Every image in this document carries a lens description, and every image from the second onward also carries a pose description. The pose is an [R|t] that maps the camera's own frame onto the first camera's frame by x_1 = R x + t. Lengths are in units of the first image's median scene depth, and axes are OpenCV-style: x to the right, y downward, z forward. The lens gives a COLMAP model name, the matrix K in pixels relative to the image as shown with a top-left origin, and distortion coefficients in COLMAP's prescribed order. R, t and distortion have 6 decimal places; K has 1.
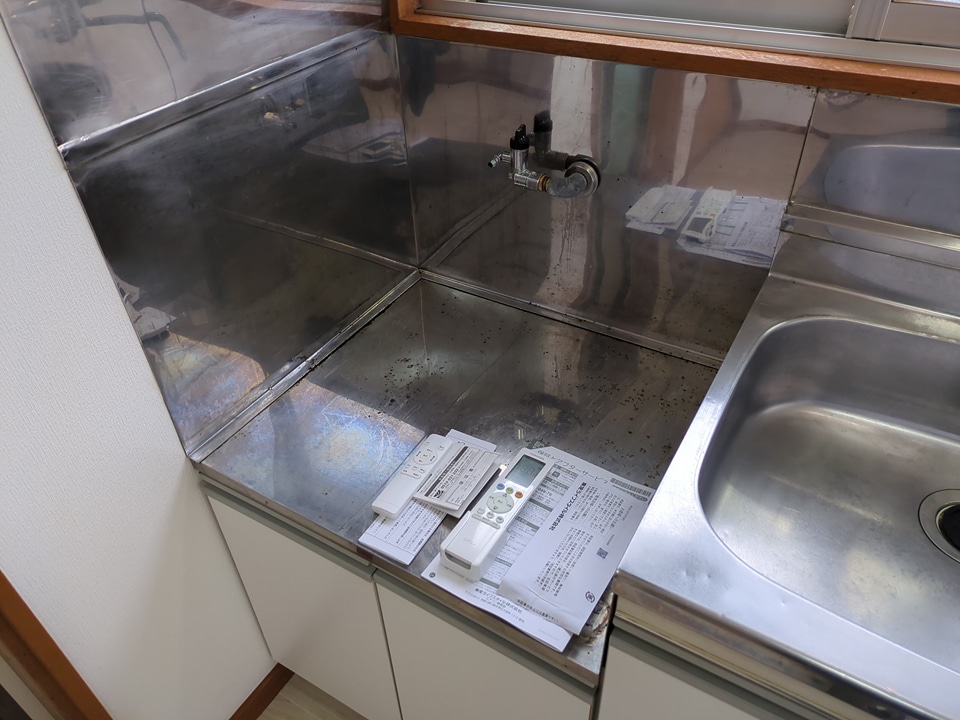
lens RADIAL K [[708.9, 0, 475.8], [0, 708.9, 348.1], [0, 0, 1]] dist [0.023884, -0.003933]
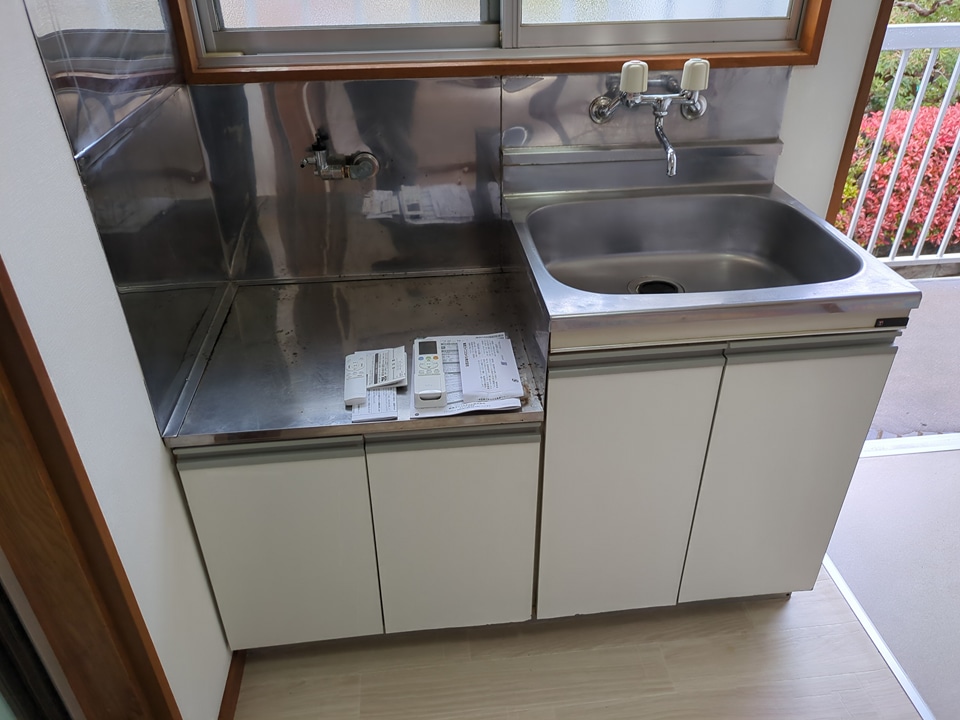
lens RADIAL K [[708.9, 0, 475.8], [0, 708.9, 348.1], [0, 0, 1]] dist [0.023884, -0.003933]
pose [[0.797148, -0.290180, 0.529482, -0.573896], [0.357748, 0.933427, -0.027039, 0.233970], [-0.486387, 0.210975, 0.847890, -0.243821]]
